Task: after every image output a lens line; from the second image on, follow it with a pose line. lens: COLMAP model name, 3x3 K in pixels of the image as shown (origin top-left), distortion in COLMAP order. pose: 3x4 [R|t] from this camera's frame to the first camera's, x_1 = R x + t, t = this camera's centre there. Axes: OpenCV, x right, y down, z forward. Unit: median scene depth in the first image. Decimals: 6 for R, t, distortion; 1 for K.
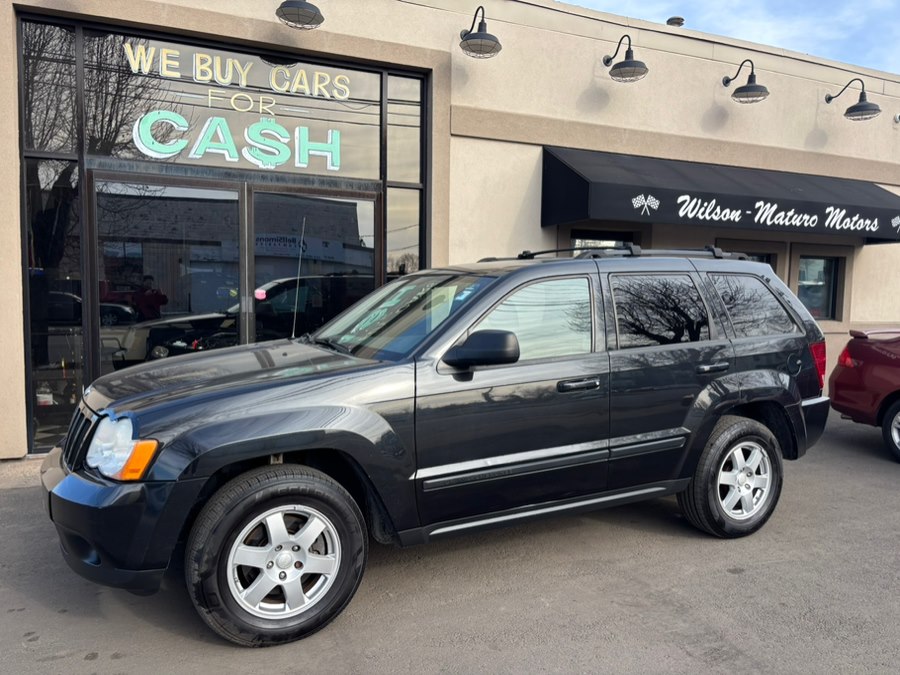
lens RADIAL K [[664.4, 0, 447.5], [0, 664.4, 338.9], [0, 0, 1]] dist [0.011637, -0.006556]
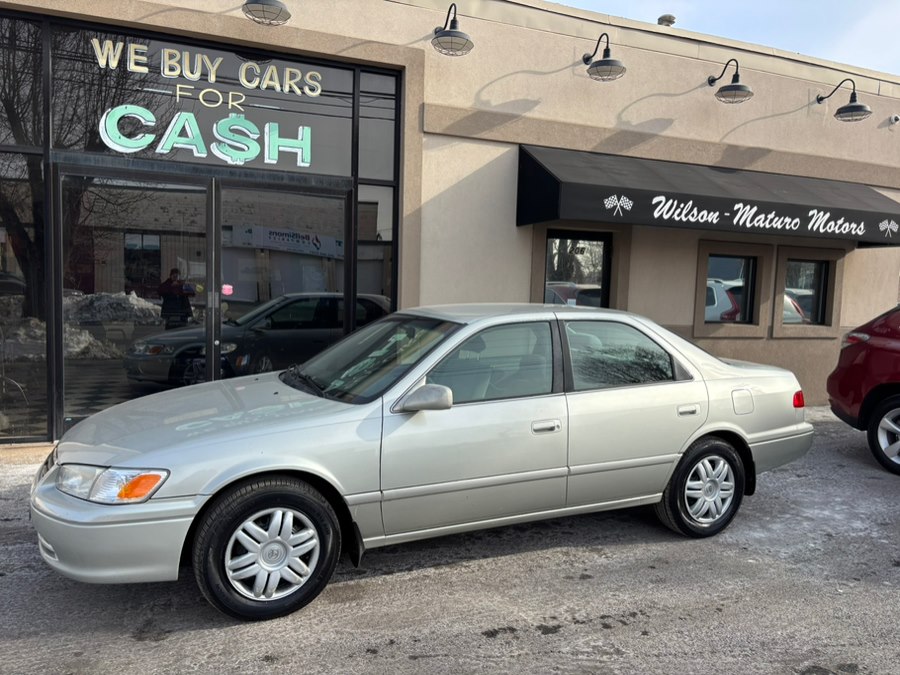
lens RADIAL K [[660.6, 0, 448.5], [0, 660.6, 336.7], [0, 0, 1]] dist [0.008968, -0.002300]
pose [[0.999546, 0.017710, -0.024387, 0.070428], [-0.017625, 0.999838, 0.003681, -0.005318], [0.024448, -0.003250, 0.999696, 0.010383]]
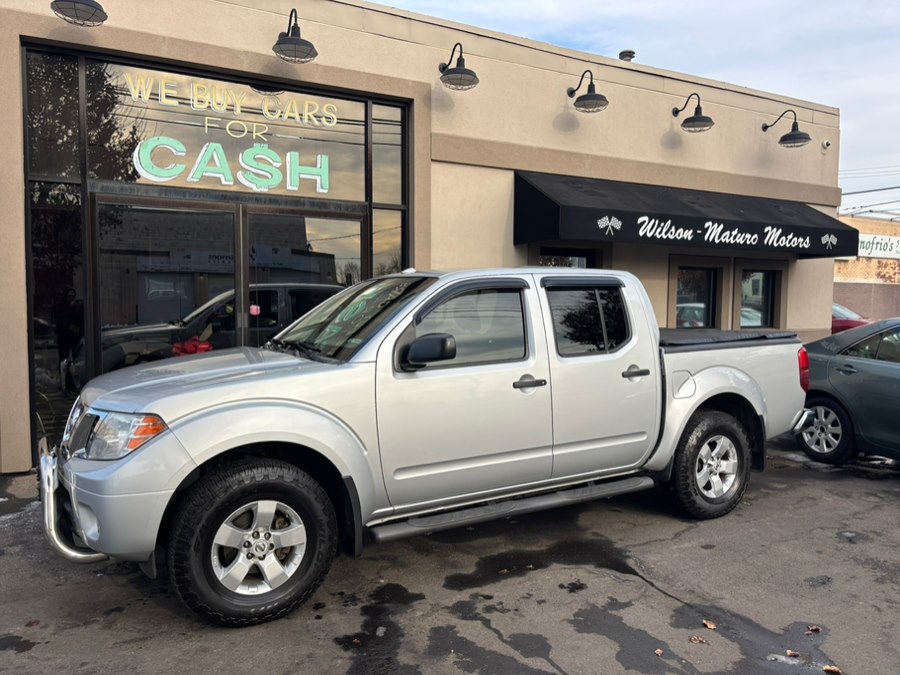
lens RADIAL K [[659.4, 0, 451.7], [0, 659.4, 338.7], [0, 0, 1]] dist [-0.001759, 0.006230]
pose [[0.996435, -0.012917, 0.083372, -0.053553], [0.013972, 0.999829, -0.012082, -0.005011], [-0.083202, 0.013204, 0.996445, -0.057370]]
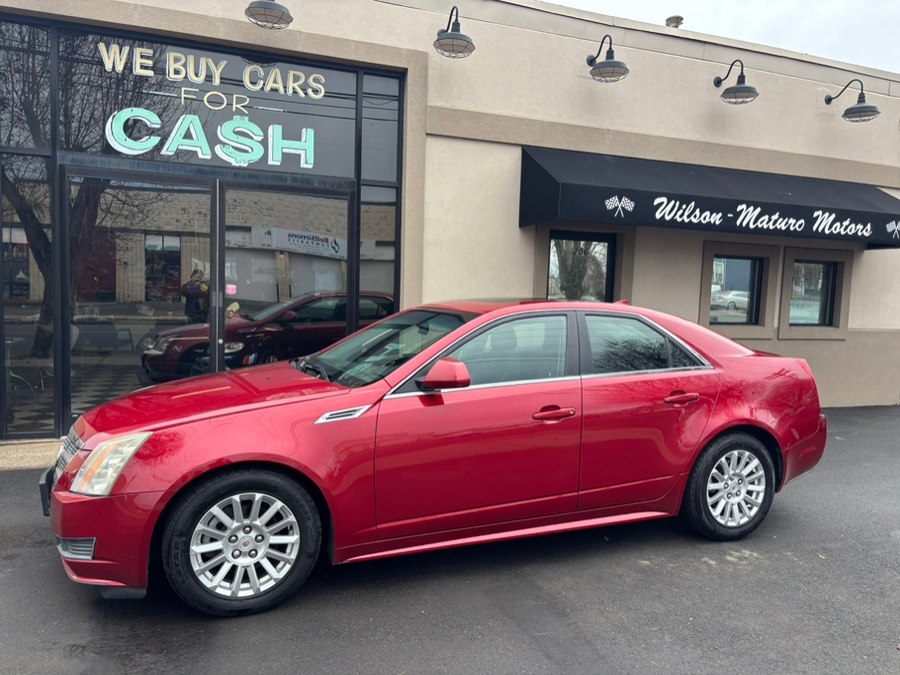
lens RADIAL K [[660.1, 0, 455.1], [0, 660.1, 339.1], [0, 0, 1]] dist [0.004450, 0.004339]
pose [[0.998823, 0.021460, -0.043499, 0.096752], [-0.021250, 0.999760, 0.005289, -0.003569], [0.043602, -0.004358, 0.999039, 0.004577]]
